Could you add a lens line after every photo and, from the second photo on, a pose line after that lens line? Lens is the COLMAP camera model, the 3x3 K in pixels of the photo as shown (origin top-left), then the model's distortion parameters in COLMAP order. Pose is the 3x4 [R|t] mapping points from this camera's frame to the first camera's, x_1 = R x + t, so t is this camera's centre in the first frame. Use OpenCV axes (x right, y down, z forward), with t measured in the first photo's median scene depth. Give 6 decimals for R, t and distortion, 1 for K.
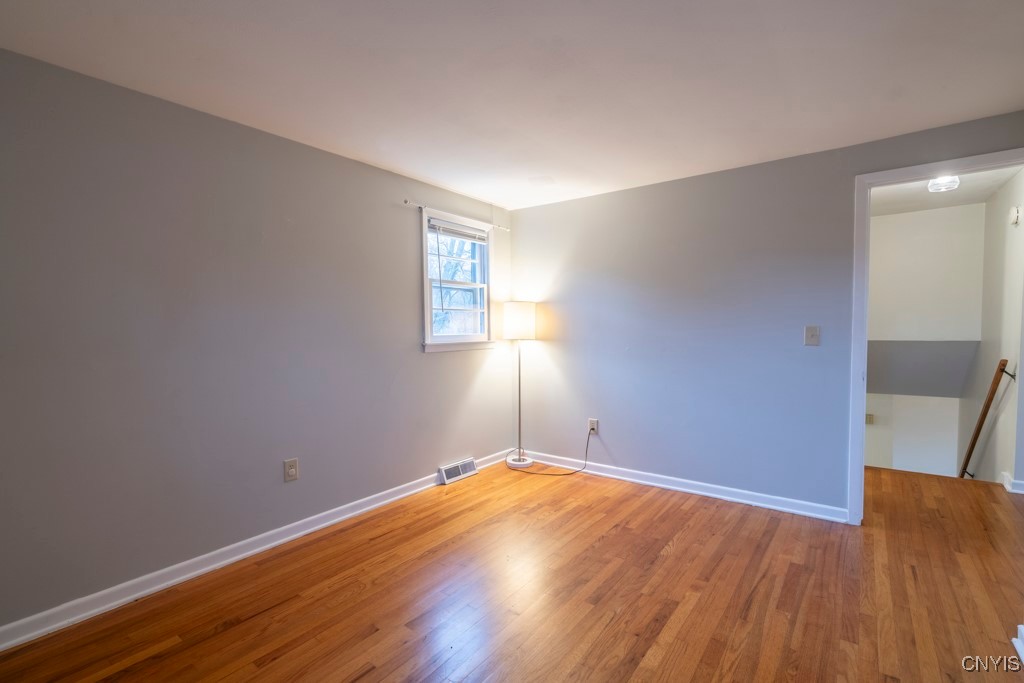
lens RADIAL K [[470.3, 0, 509.6], [0, 470.3, 342.5], [0, 0, 1]] dist [-0.007614, 0.002851]
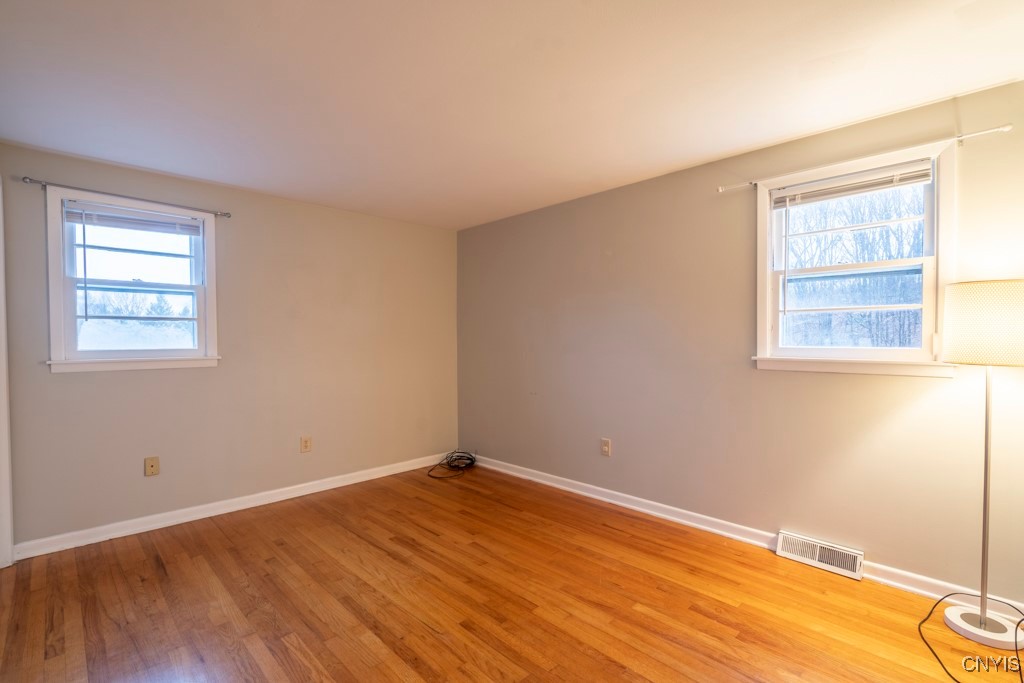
lens RADIAL K [[470.3, 0, 511.8], [0, 470.3, 342.5], [0, 0, 1]] dist [-0.007614, 0.002851]
pose [[-0.149726, 0.019689, -0.988531, 0.788528], [-0.026296, 0.999369, 0.023888, -0.037132], [0.988378, 0.029571, -0.149114, 0.870155]]
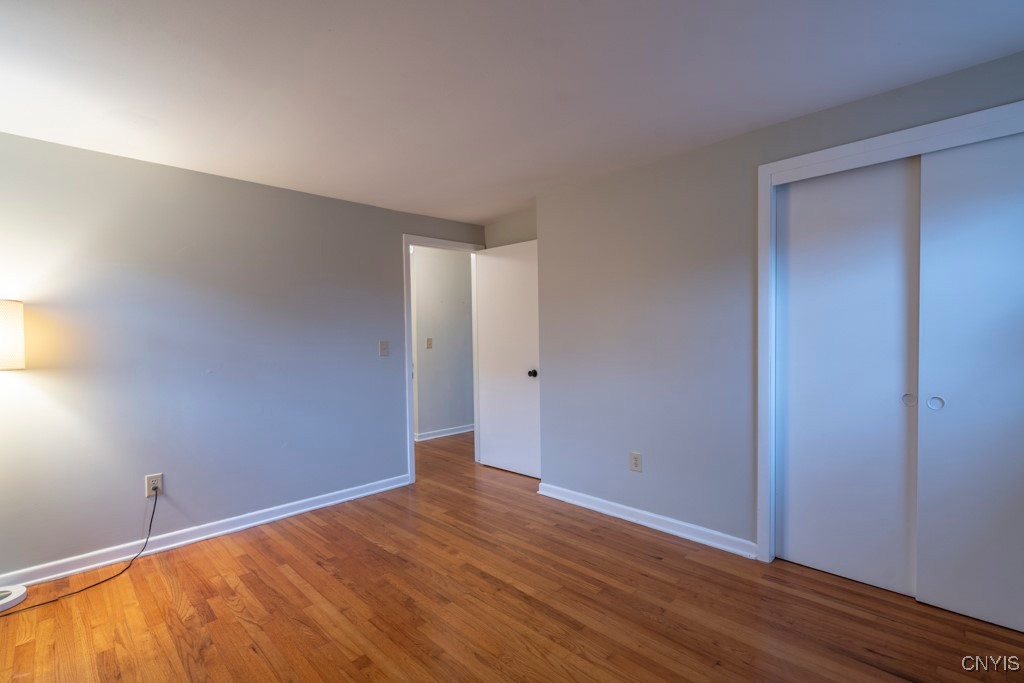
lens RADIAL K [[470.3, 0, 507.2], [0, 470.3, 343.9], [0, 0, 1]] dist [-0.007614, 0.002851]
pose [[0.154425, -0.009332, 0.987960, -0.591676], [0.049332, 0.998781, 0.001724, -0.012568], [-0.986772, 0.048472, 0.154697, 0.480139]]
